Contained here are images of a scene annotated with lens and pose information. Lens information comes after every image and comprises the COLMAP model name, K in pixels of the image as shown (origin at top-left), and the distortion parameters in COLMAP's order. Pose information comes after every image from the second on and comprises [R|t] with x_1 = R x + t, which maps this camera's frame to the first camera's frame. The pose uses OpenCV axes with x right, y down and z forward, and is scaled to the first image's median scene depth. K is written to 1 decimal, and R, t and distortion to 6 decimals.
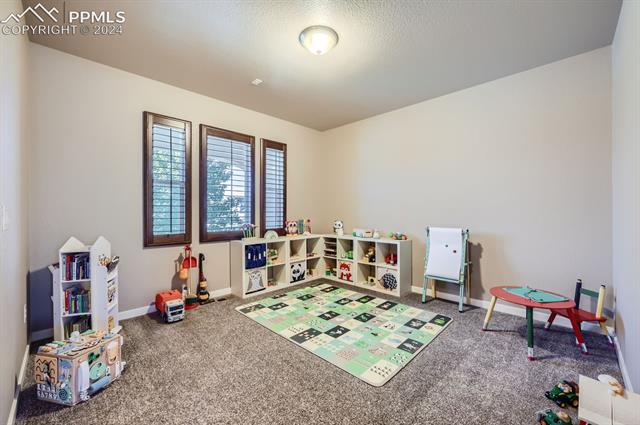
lens RADIAL K [[262.0, 0, 321.7], [0, 262.0, 211.9], [0, 0, 1]] dist [-0.000648, -0.000031]
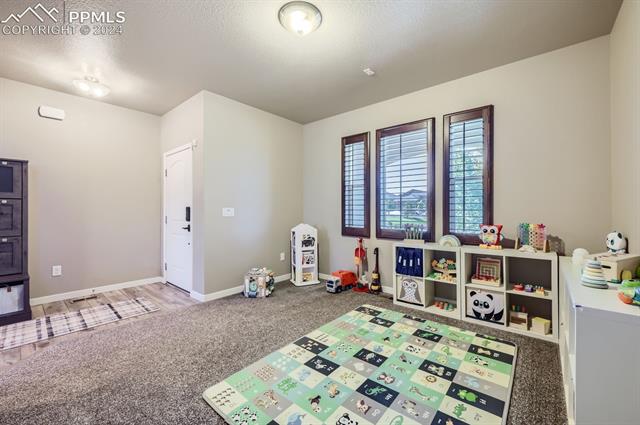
lens RADIAL K [[257.8, 0, 321.5], [0, 257.8, 206.6], [0, 0, 1]] dist [0.000565, -0.000058]
pose [[0.075736, -0.007900, -0.997097, 0.631189], [0.002859, 0.999966, -0.007706, -0.006832], [0.997124, -0.002267, 0.075756, 0.717456]]
